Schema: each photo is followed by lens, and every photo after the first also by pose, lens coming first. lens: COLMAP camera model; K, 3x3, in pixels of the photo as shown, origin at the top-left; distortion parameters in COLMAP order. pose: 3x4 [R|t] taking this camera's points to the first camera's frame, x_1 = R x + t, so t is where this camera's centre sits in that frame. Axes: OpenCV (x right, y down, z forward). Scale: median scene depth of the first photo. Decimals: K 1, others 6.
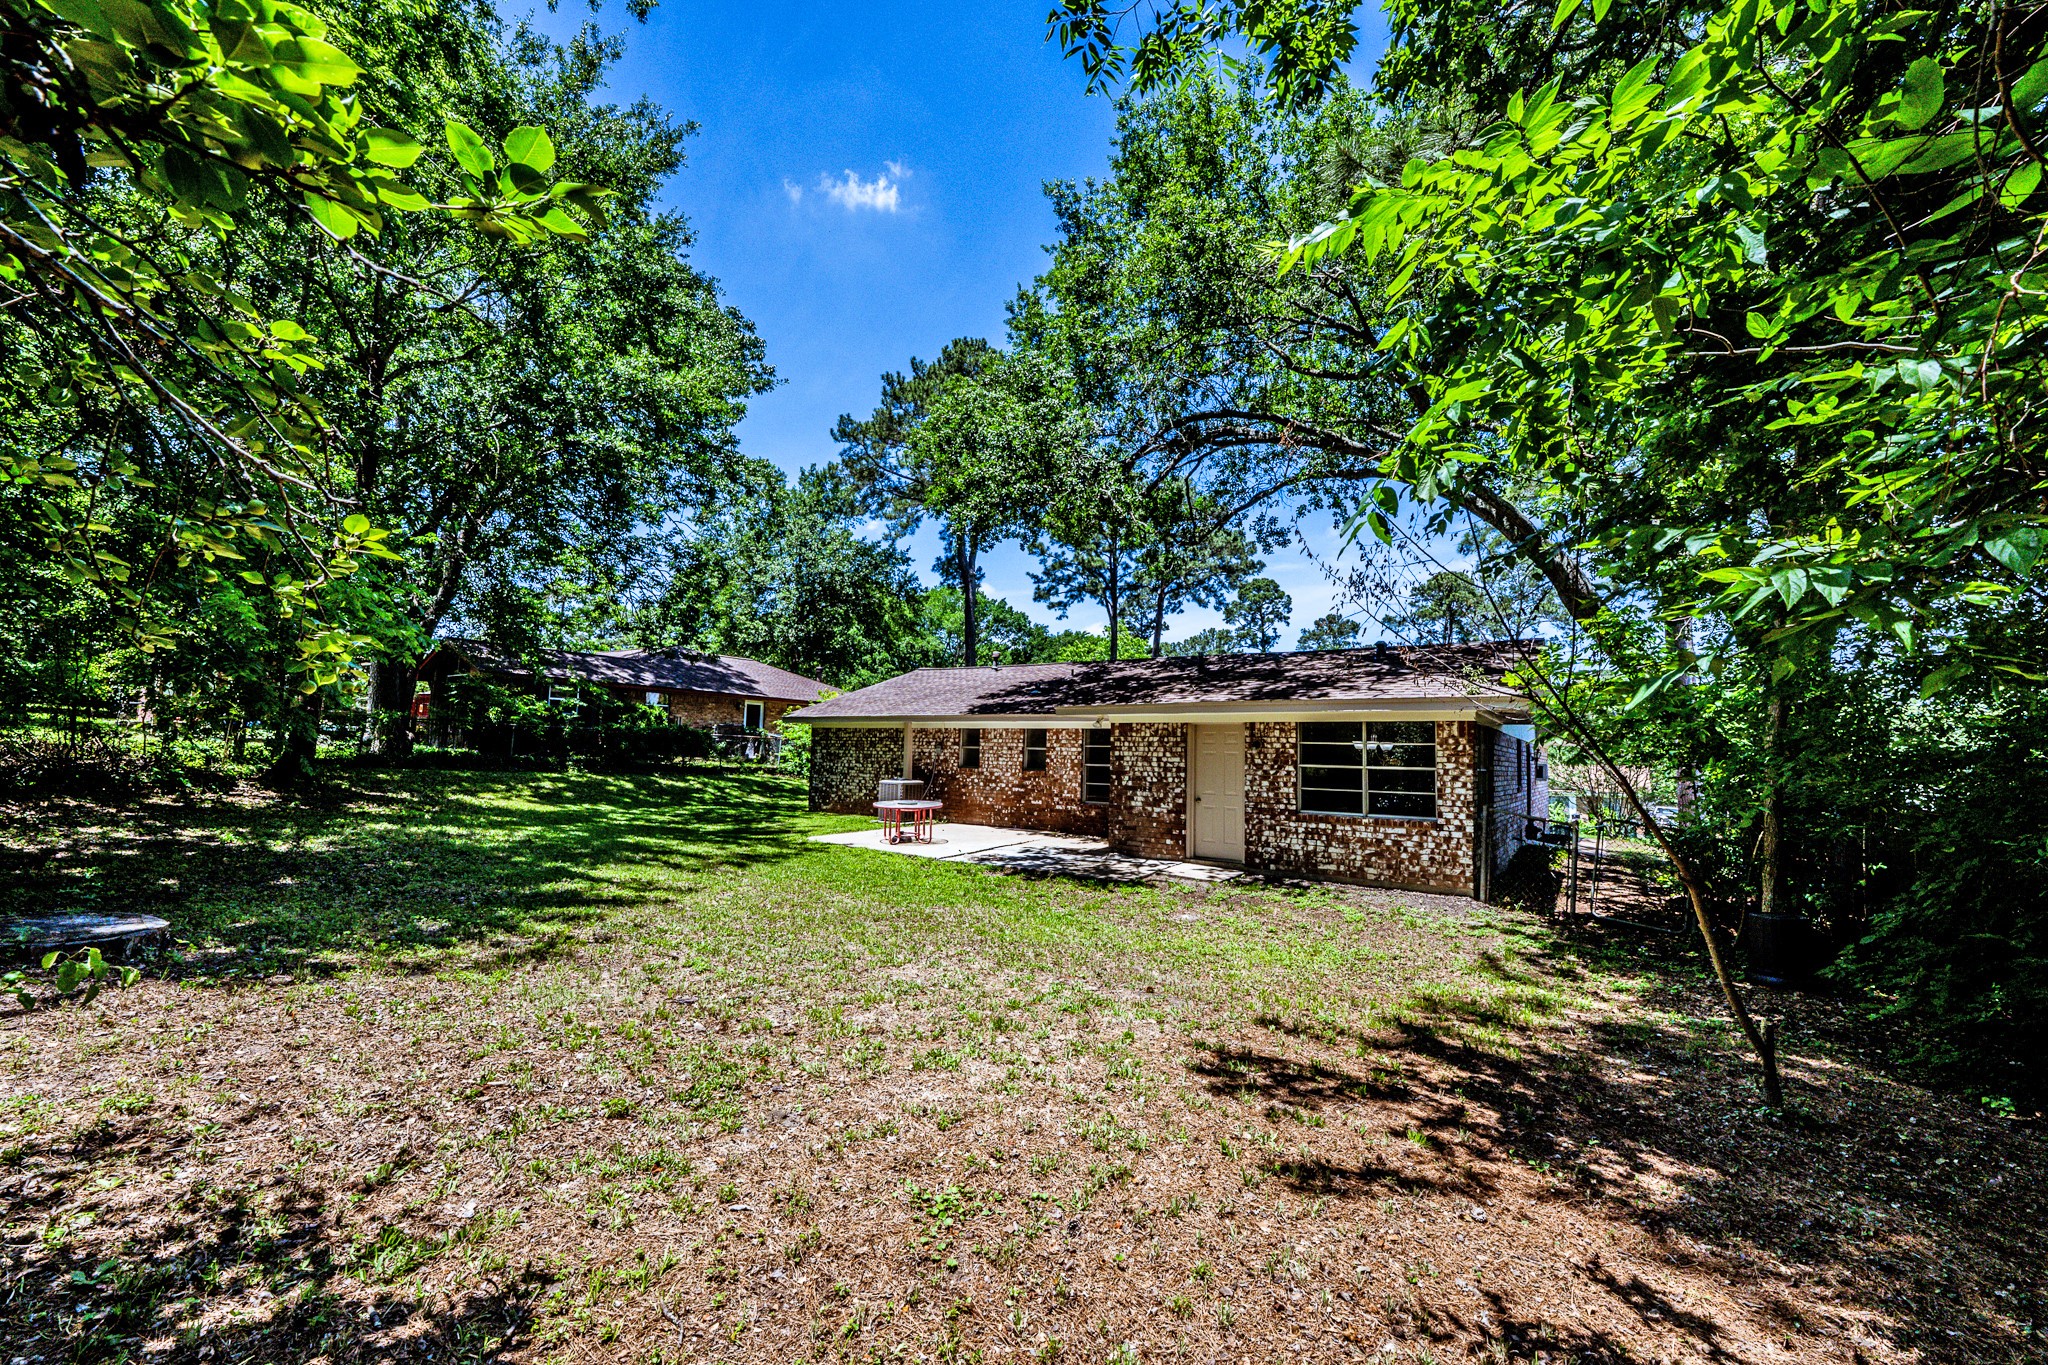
lens RADIAL K [[848.4, 0, 1025.7], [0, 848.4, 637.3], [0, 0, 1]] dist [-0.000180, 0.000390]
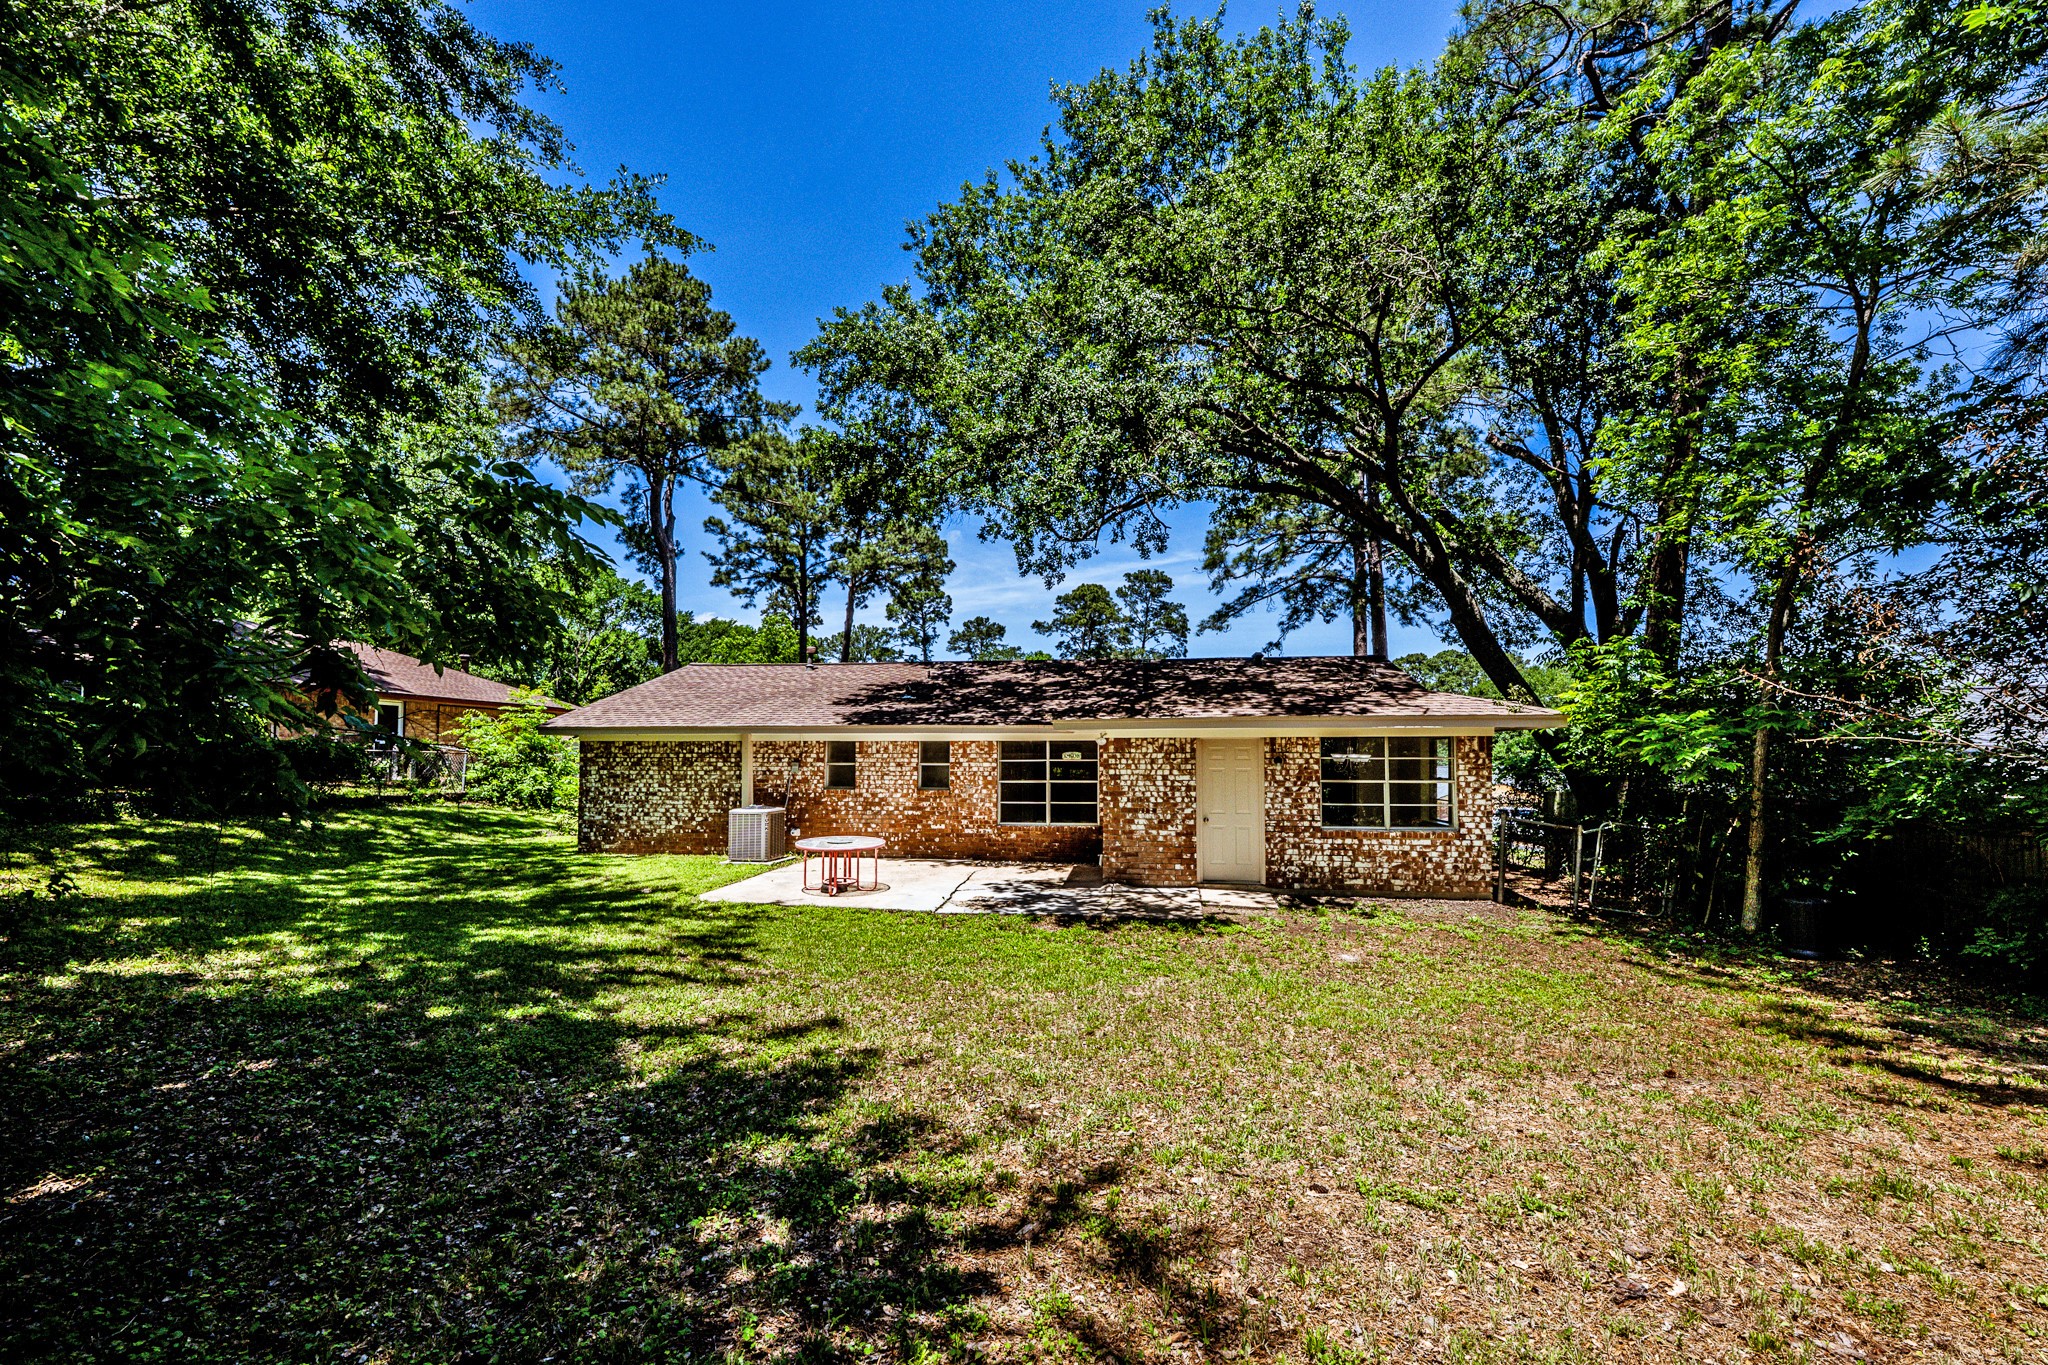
lens RADIAL K [[848.4, 0, 1025.7], [0, 848.4, 637.3], [0, 0, 1]] dist [-0.000180, 0.000390]
pose [[0.886674, 0.041124, 0.460564, -0.411416], [-0.044114, 0.999017, -0.004276, 0.002555], [-0.460287, -0.016526, 0.887616, 0.259741]]
